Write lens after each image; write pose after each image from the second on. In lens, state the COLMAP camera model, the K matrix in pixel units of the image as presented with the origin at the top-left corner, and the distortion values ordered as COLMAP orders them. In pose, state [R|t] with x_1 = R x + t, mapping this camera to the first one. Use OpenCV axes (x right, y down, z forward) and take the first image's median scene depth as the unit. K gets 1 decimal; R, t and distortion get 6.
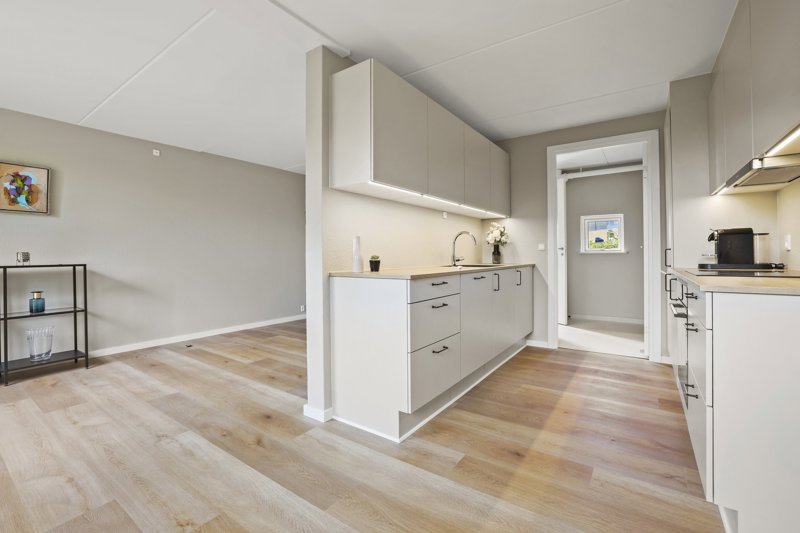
lens RADIAL K [[354.5, 0, 395.4], [0, 354.5, 255.0], [0, 0, 1]] dist [-0.040451, 0.011068]
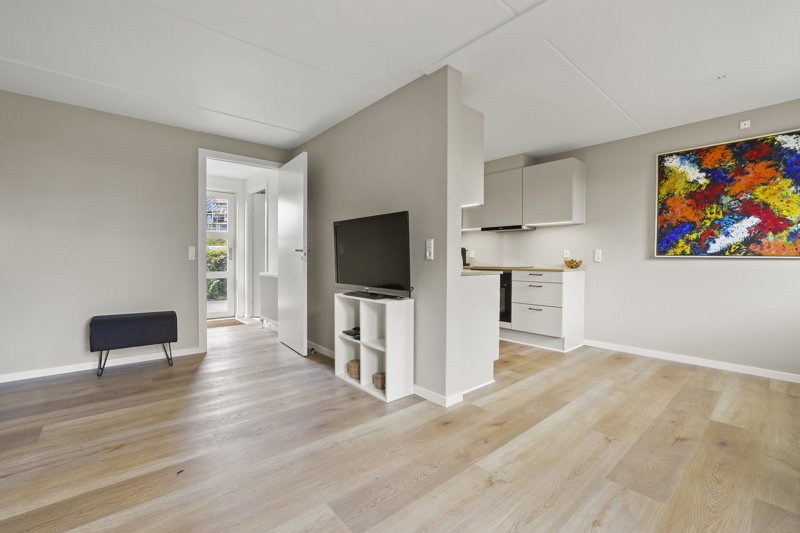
lens RADIAL K [[346.4, 0, 392.9], [0, 346.4, 262.5], [0, 0, 1]] dist [-0.040055, 0.014251]
pose [[0.246469, -0.005393, 0.969136, -1.646493], [-0.006103, 0.999956, 0.007117, 0.006757], [-0.969131, -0.007669, 0.246425, 1.127219]]
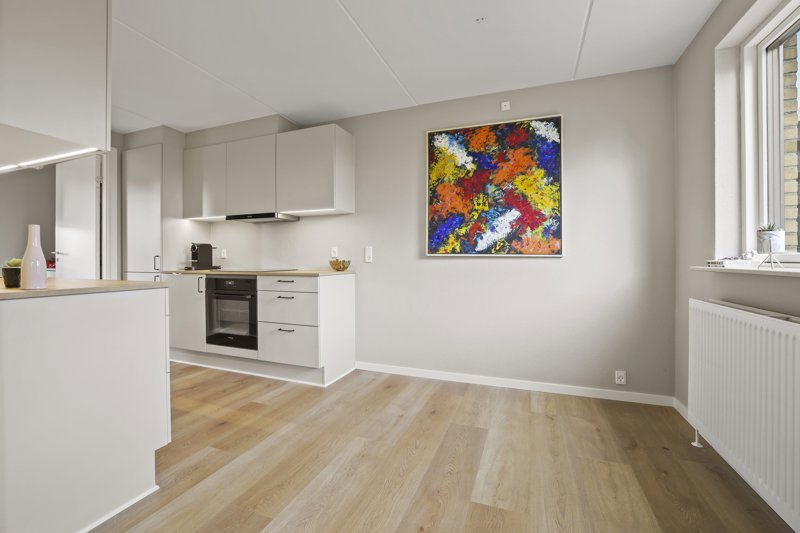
lens RADIAL K [[354.5, 0, 395.4], [0, 354.5, 255.0], [0, 0, 1]] dist [-0.040451, 0.011068]
pose [[-0.240811, 0.016859, 0.970426, -0.971216], [0.002348, 0.999856, -0.016788, 0.004001], [-0.970569, -0.001764, -0.240816, 0.696575]]
